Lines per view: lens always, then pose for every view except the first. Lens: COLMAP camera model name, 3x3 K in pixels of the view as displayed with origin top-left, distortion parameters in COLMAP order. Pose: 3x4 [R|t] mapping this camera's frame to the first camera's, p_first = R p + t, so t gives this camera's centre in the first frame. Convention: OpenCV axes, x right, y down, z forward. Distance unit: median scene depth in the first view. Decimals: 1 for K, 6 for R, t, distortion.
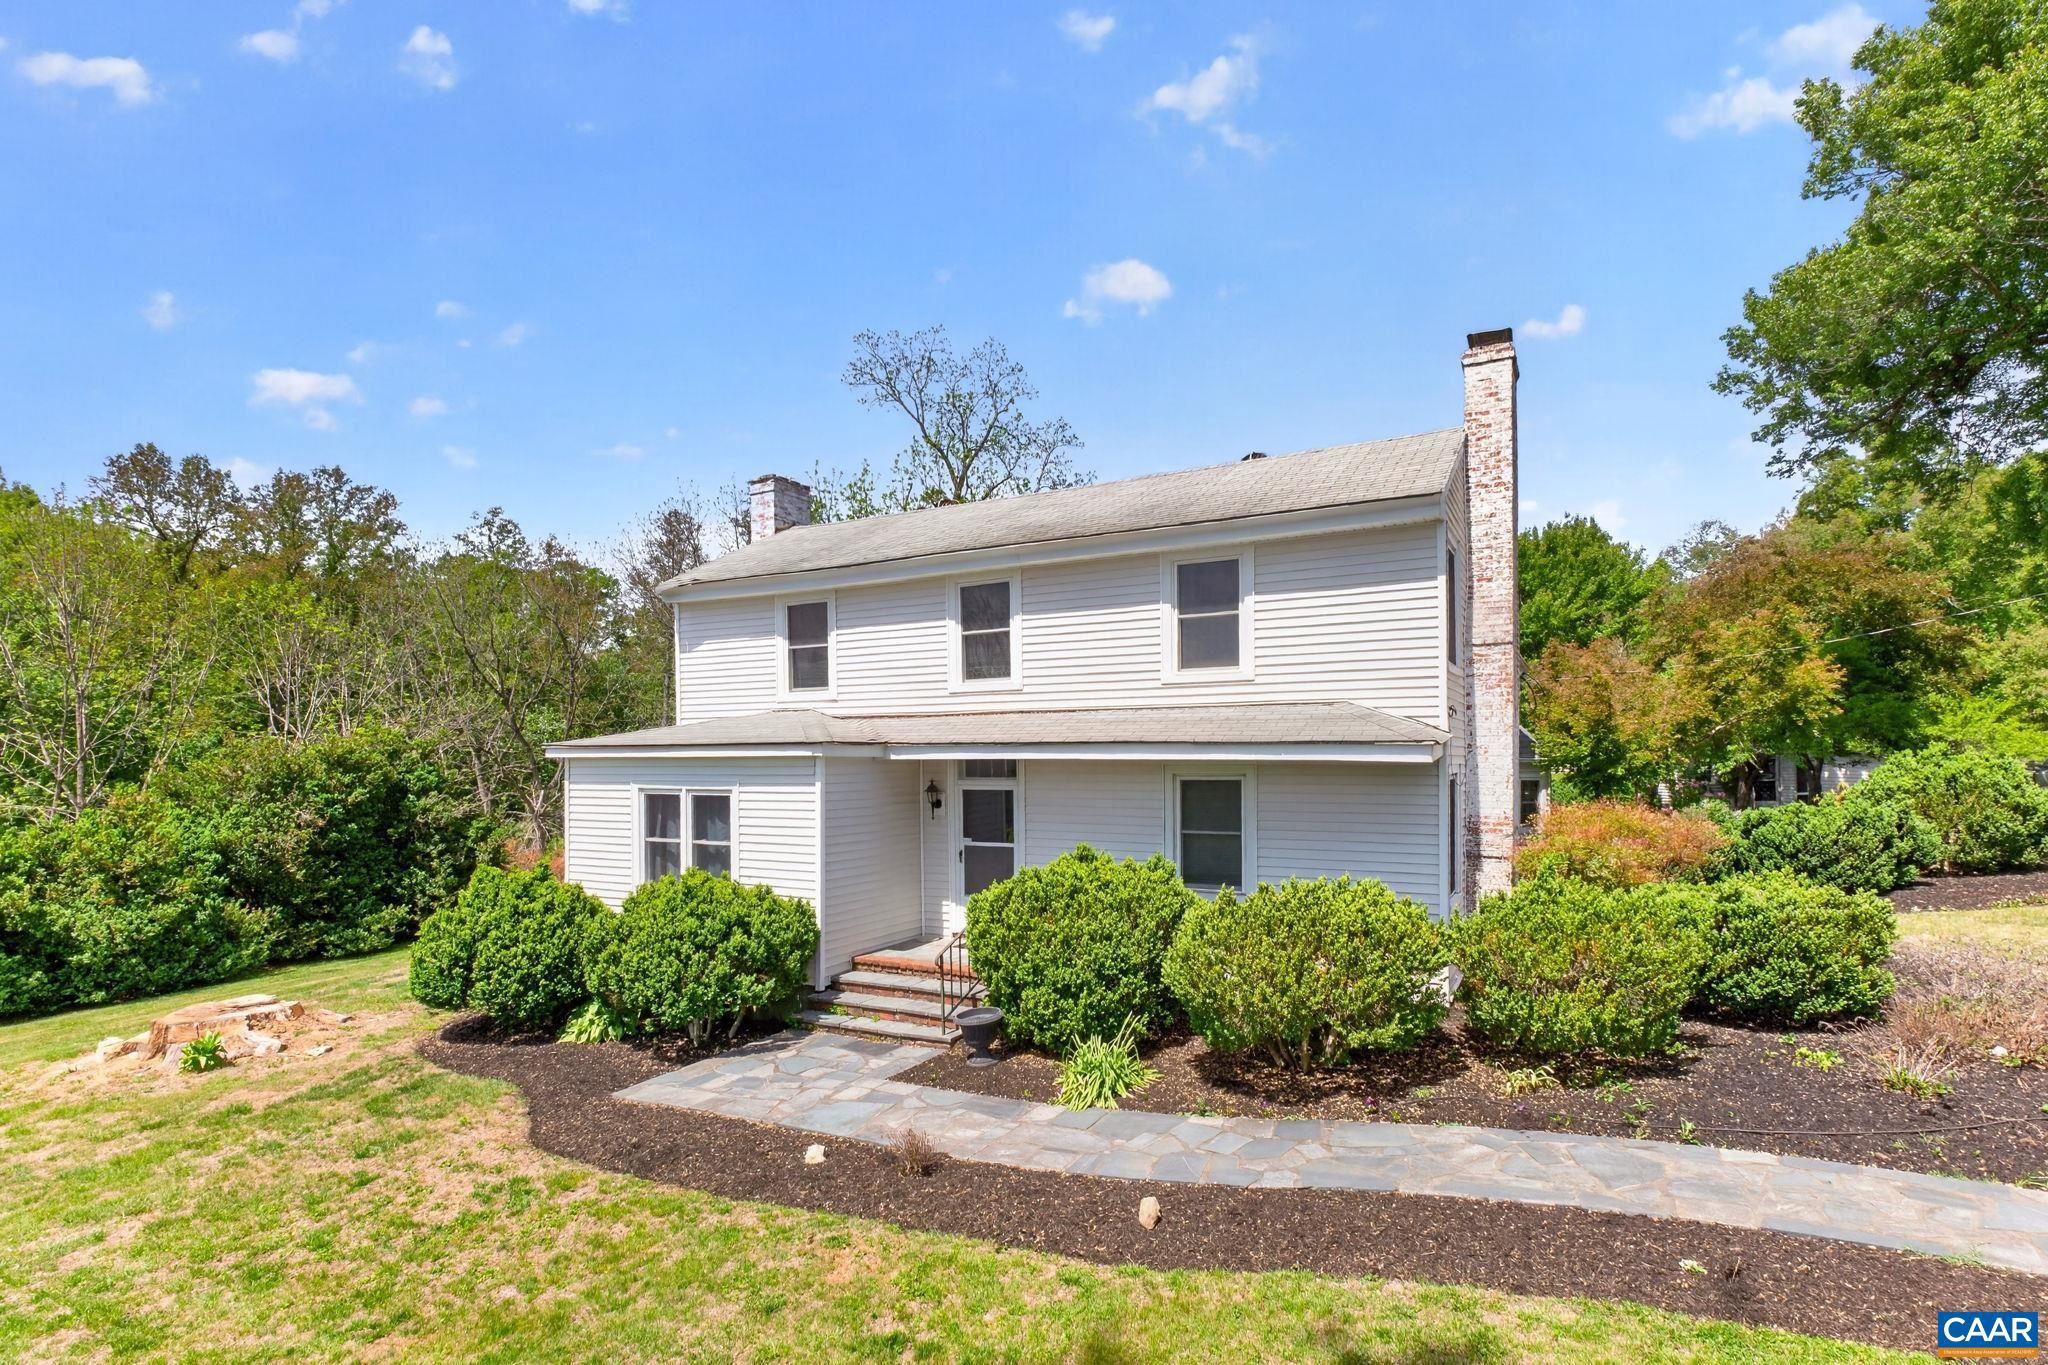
lens RADIAL K [[926.0, 0, 1076.5], [0, 926.0, 756.5], [0, 0, 1]] dist [0.000330, -0.003602]
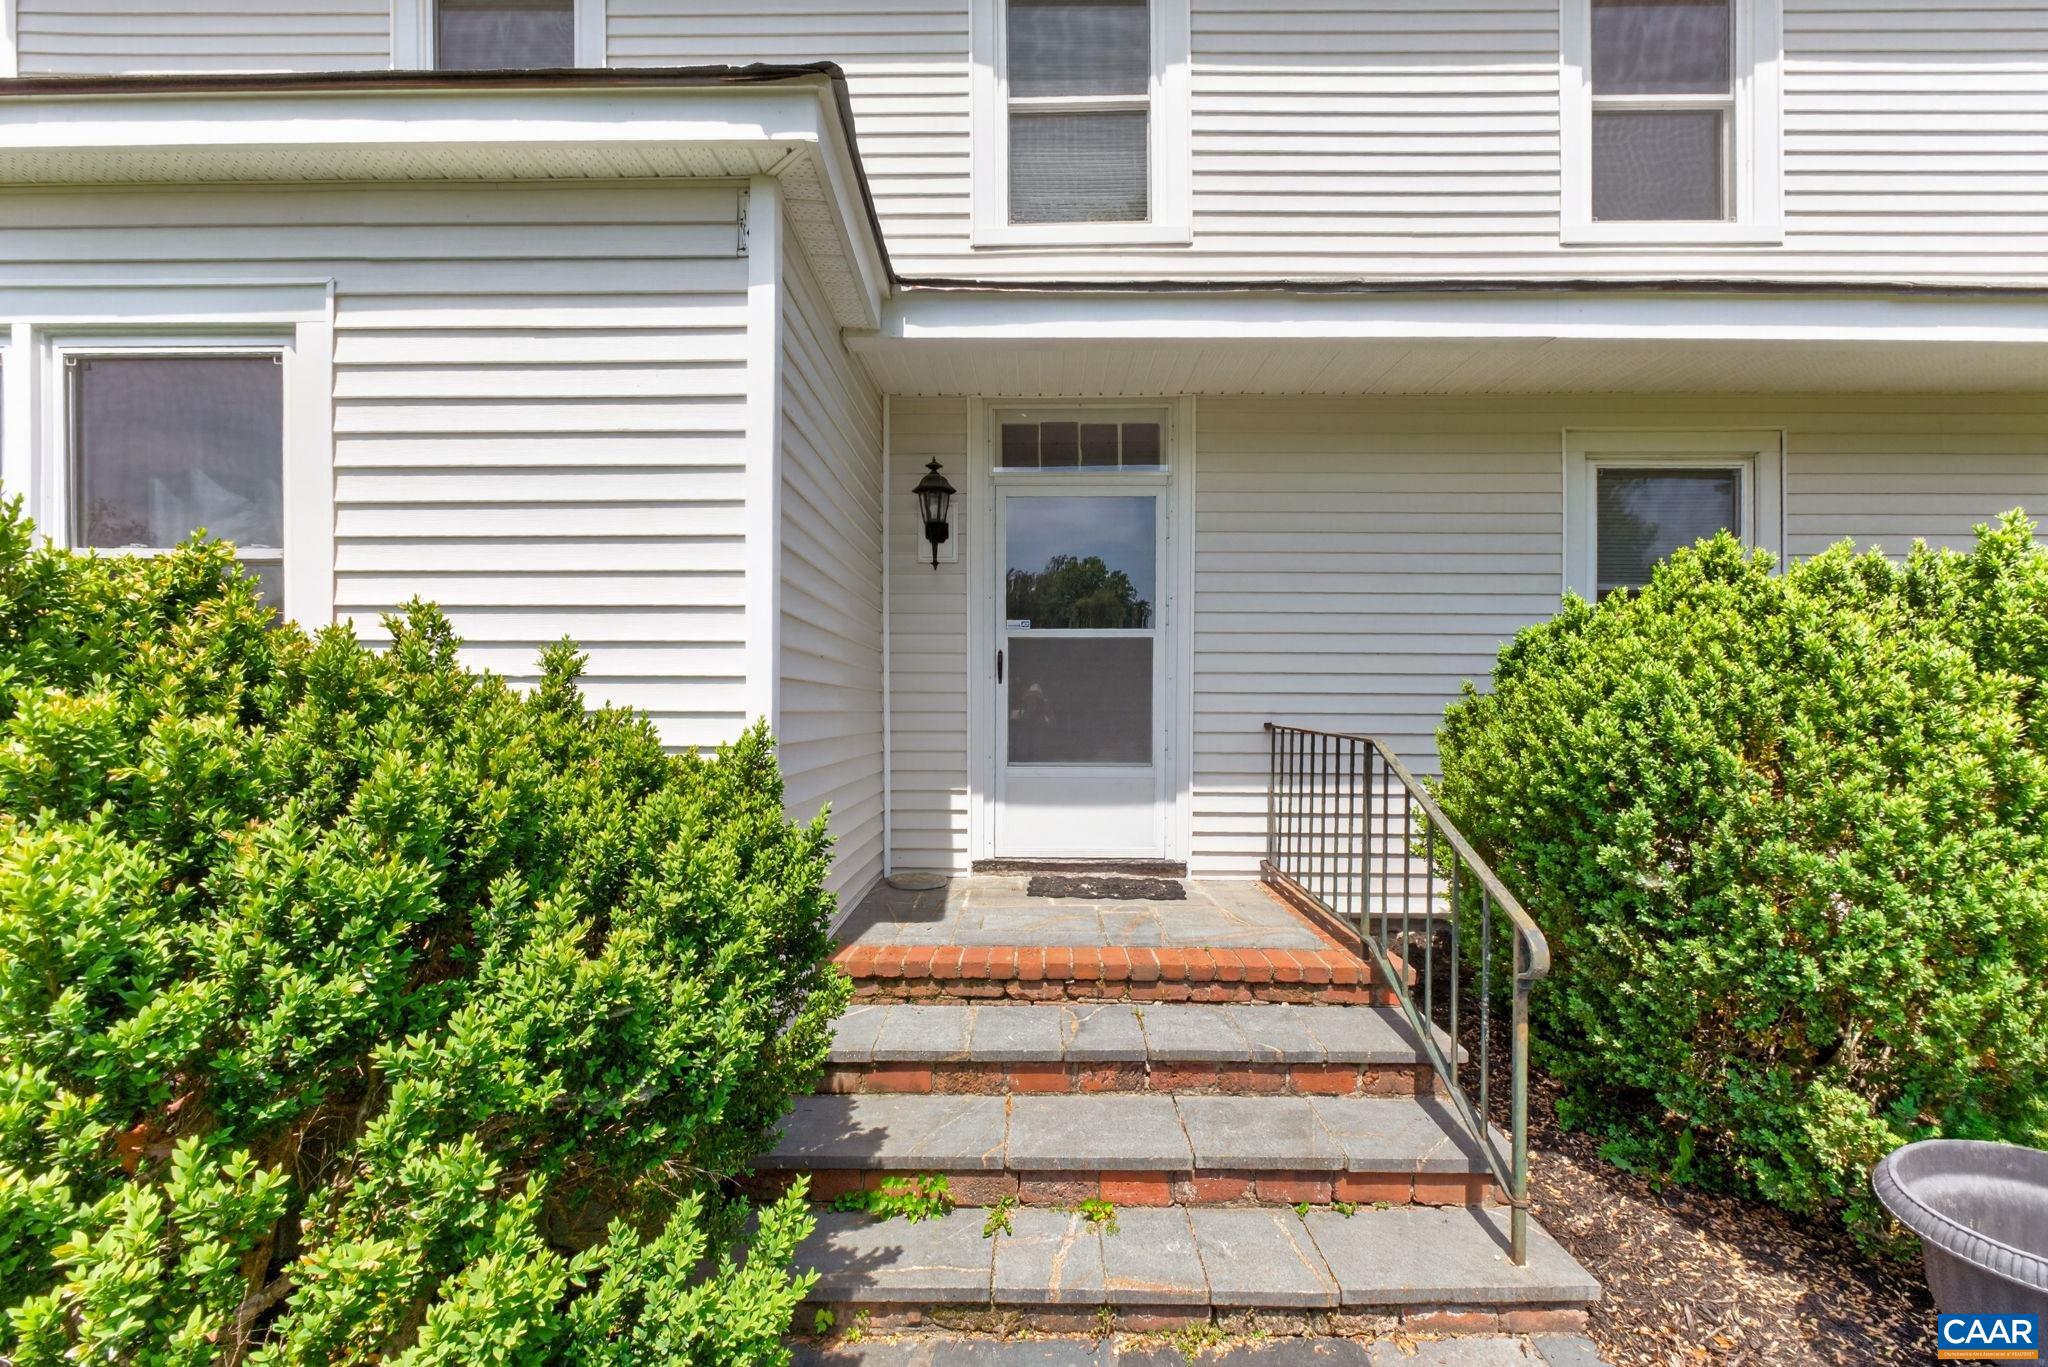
lens RADIAL K [[854.3, 0, 1003.4], [0, 854.3, 685.1], [0, 0, 1]] dist [0.003072, 0.000039]
pose [[0.898108, 0.020867, 0.439279, -0.291110], [-0.013464, 0.999710, -0.019961, 0.127716], [-0.439569, 0.012013, 0.898129, 0.693954]]
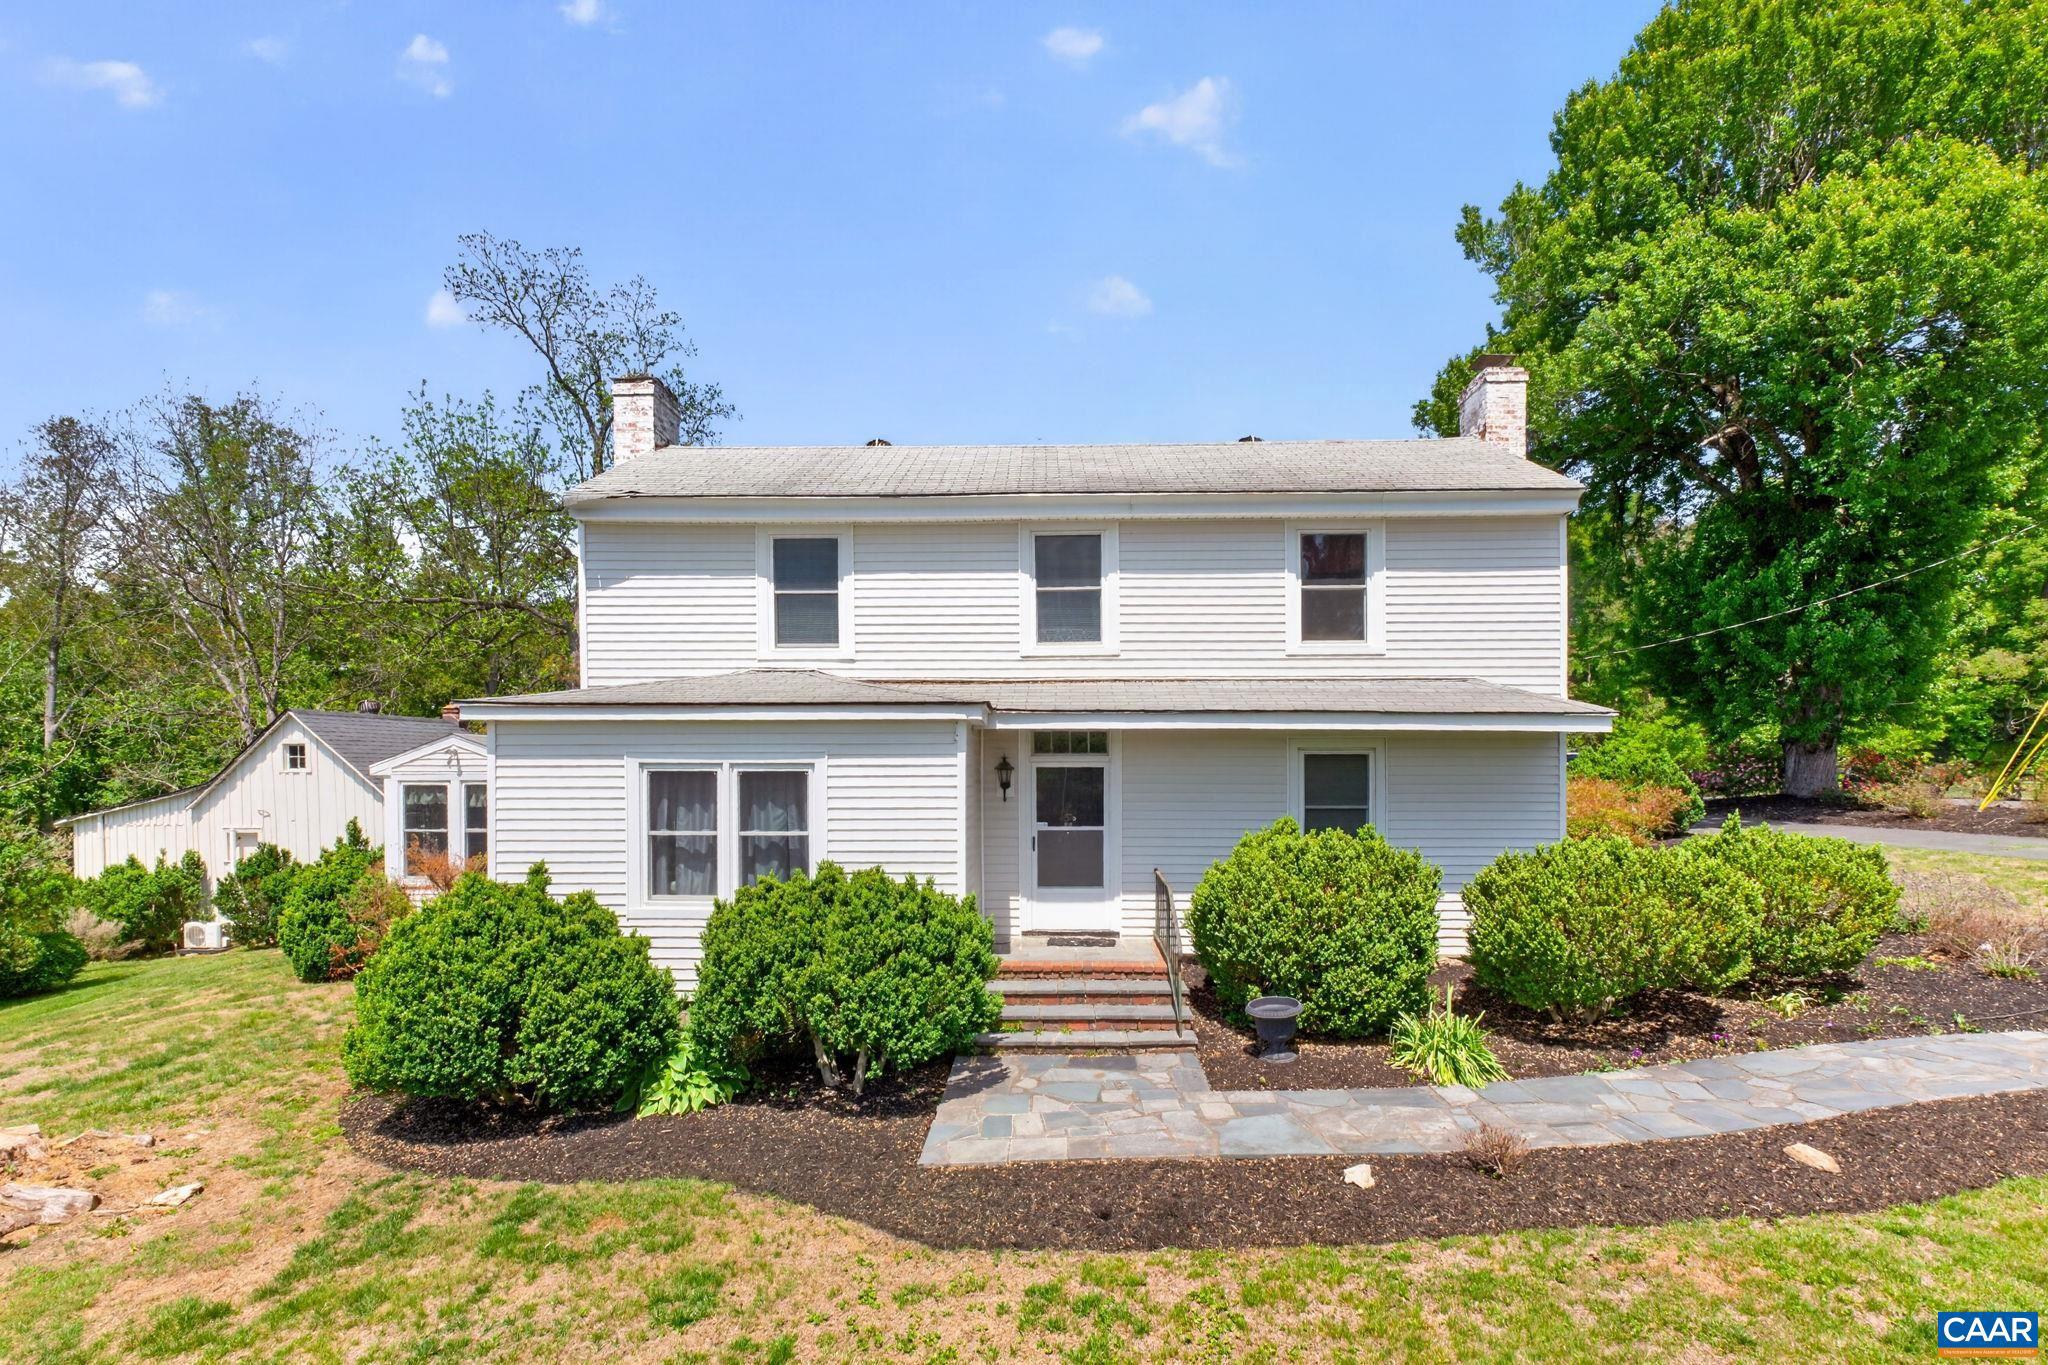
lens RADIAL K [[926.0, 0, 1001.3], [0, 926.0, 774.4], [0, 0, 1]] dist [0.000330, -0.003602]
pose [[0.909888, 0.000573, 0.414853, -0.533180], [-0.004746, 0.999948, 0.009030, 0.036063], [-0.414826, -0.010185, 0.909844, 0.220710]]
